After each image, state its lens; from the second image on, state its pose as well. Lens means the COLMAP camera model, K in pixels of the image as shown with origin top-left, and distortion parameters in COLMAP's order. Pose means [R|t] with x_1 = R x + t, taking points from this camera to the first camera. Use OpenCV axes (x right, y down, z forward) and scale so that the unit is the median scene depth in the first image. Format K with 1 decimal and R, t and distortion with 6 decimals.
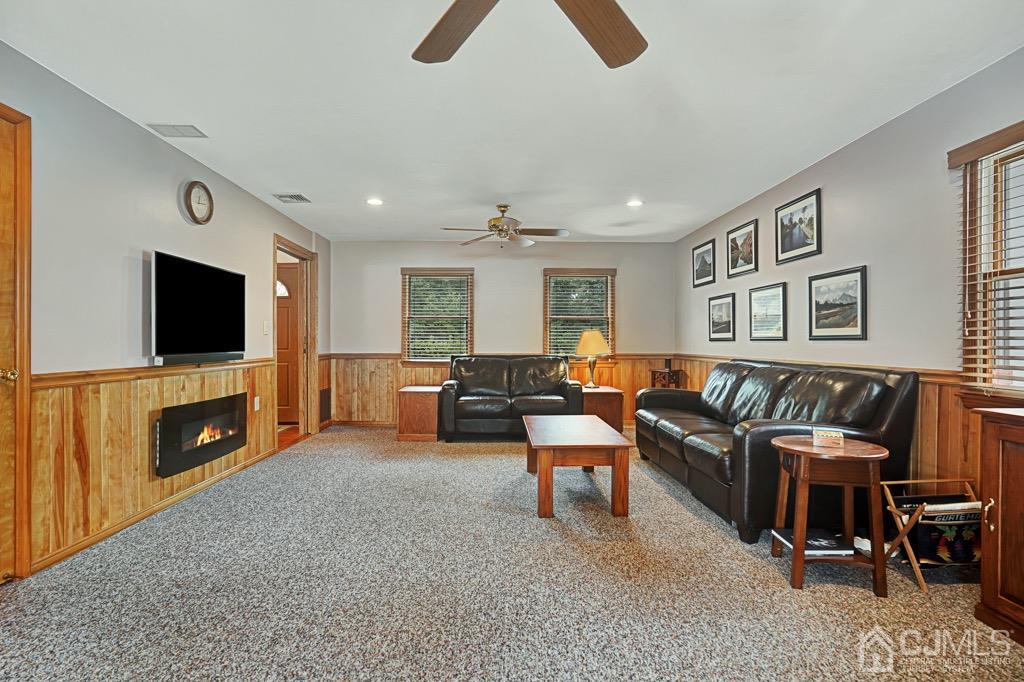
lens RADIAL K [[500.7, 0, 503.4], [0, 500.7, 339.3], [0, 0, 1]] dist [-0.069613, 0.030882]
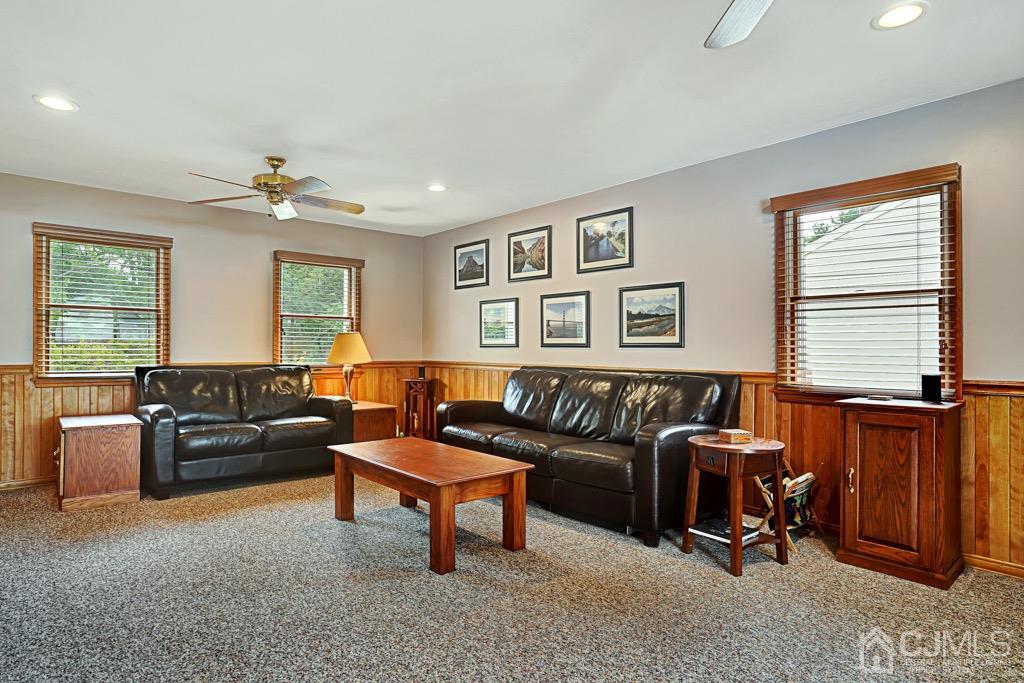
lens RADIAL K [[560.5, 0, 512.0], [0, 560.5, 341.5], [0, 0, 1]] dist [-0.034886, 0.001785]
pose [[0.761321, 0.011325, 0.648276, -0.328589], [-0.008446, 0.999936, -0.007550, 0.000692], [-0.648320, 0.000273, 0.761368, 0.212676]]
